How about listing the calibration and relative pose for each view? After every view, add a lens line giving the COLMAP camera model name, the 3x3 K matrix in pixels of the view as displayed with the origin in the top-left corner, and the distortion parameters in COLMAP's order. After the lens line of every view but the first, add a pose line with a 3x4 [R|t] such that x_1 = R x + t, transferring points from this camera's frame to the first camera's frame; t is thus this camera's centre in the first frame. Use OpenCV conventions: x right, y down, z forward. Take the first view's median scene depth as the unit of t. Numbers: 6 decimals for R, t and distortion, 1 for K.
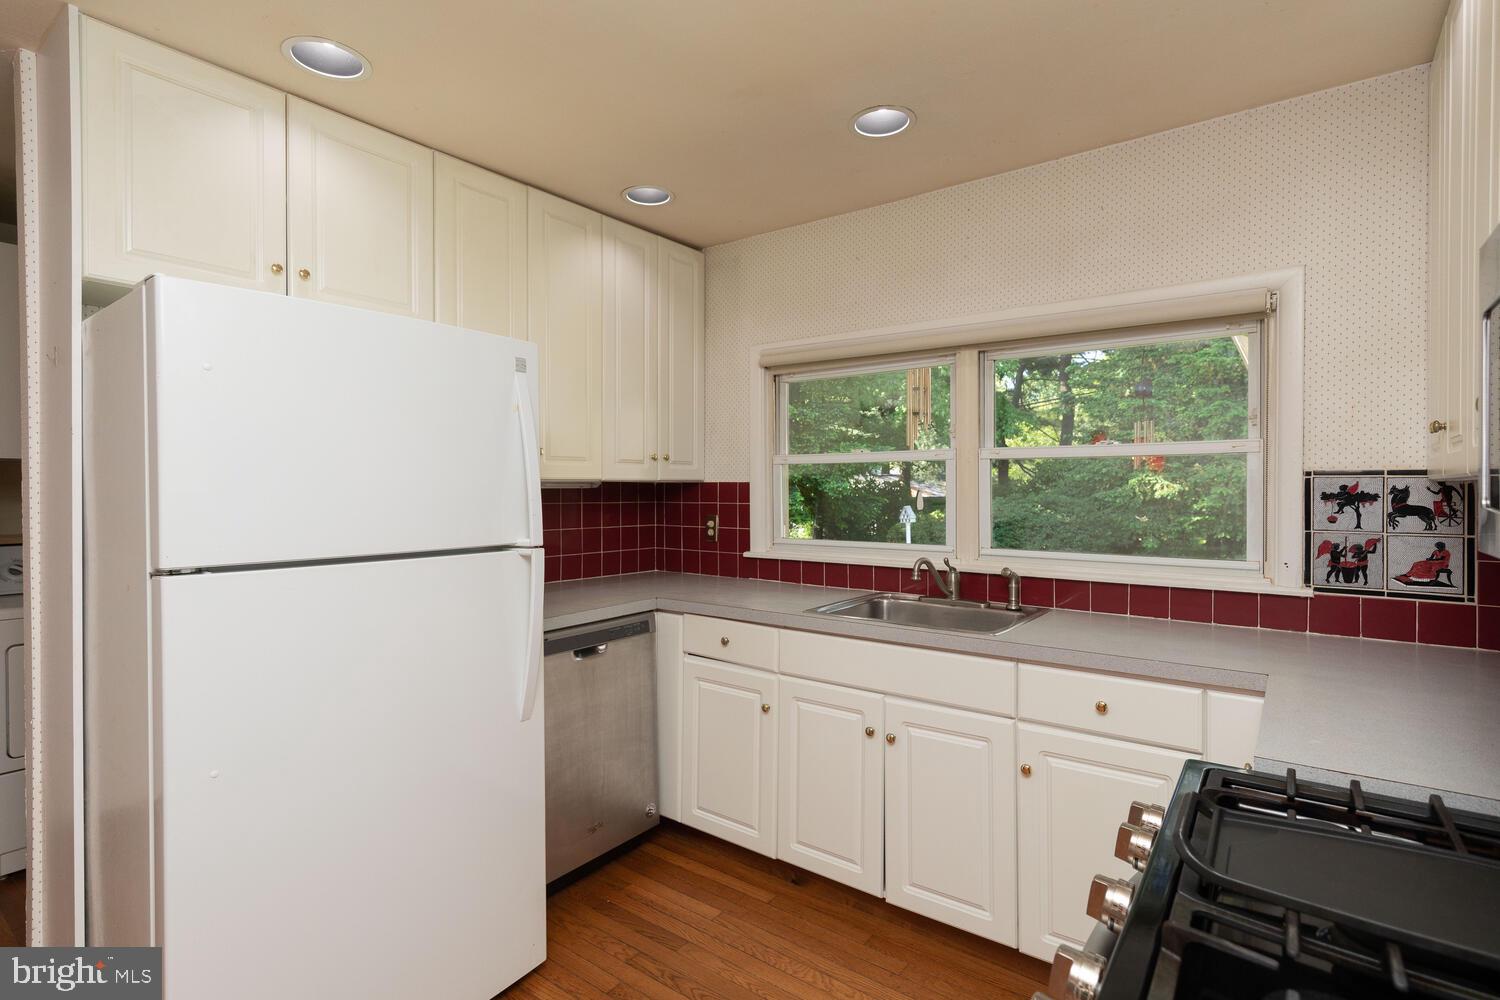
lens RADIAL K [[709.0, 0, 751.2], [0, 709.0, 489.5], [0, 0, 1]] dist [0.003657, 0.000699]
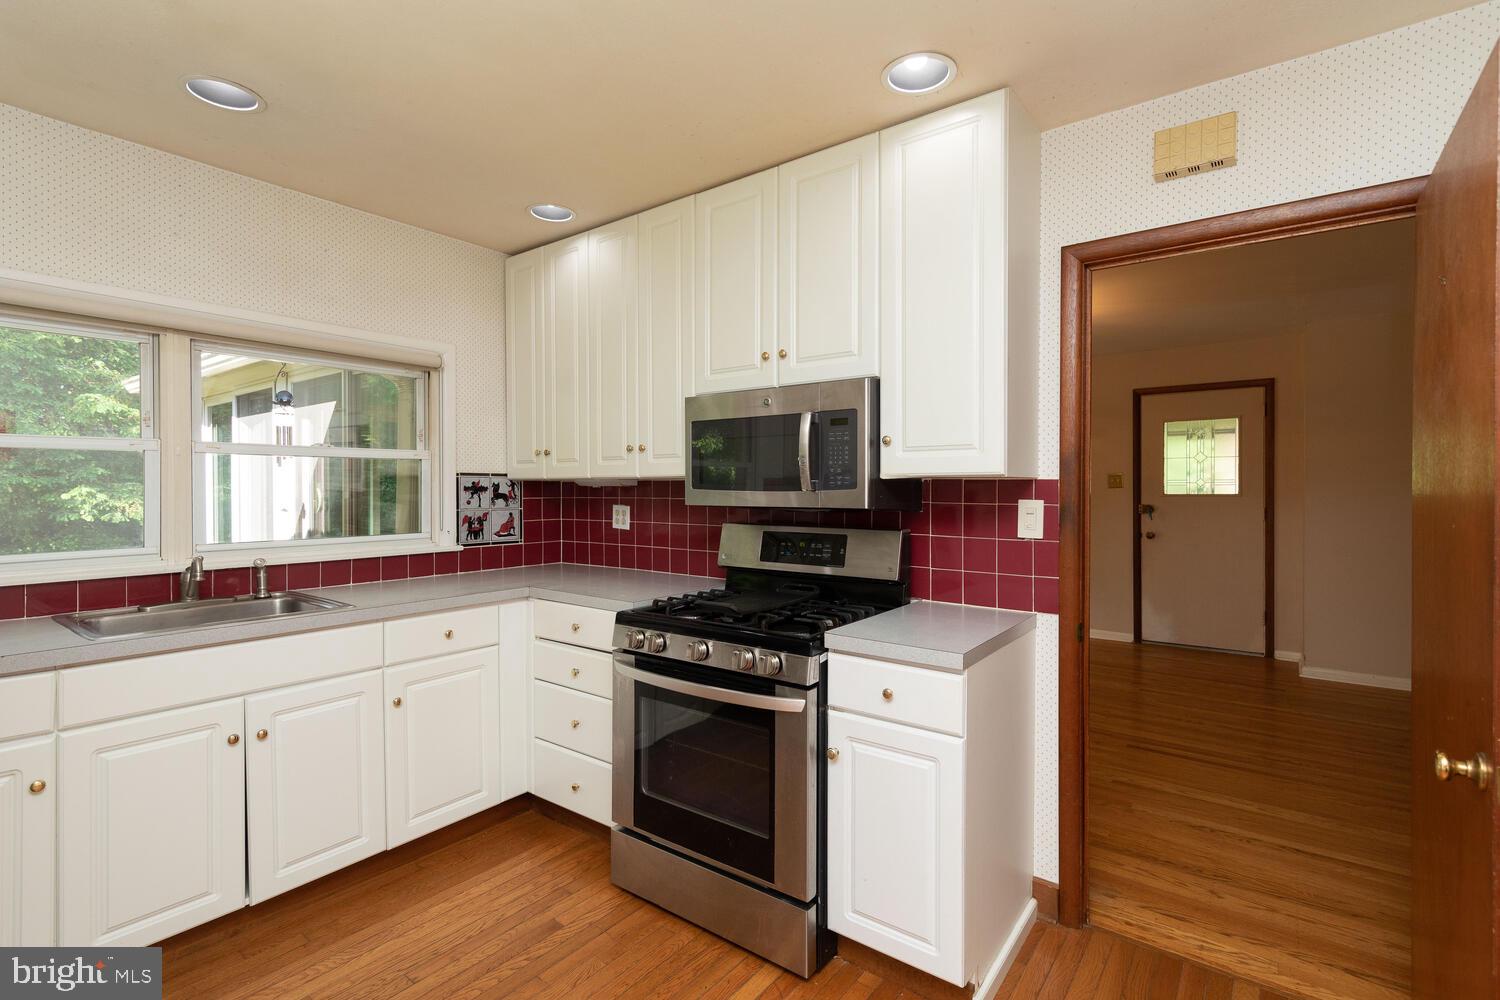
lens RADIAL K [[709.0, 0, 742.1], [0, 709.0, 496.2], [0, 0, 1]] dist [0.003657, 0.000699]
pose [[0.013563, -0.011484, 0.999842, -0.839201], [0.005533, 0.999920, 0.011410, 0.012547], [-0.999893, 0.005378, 0.013625, 0.341090]]
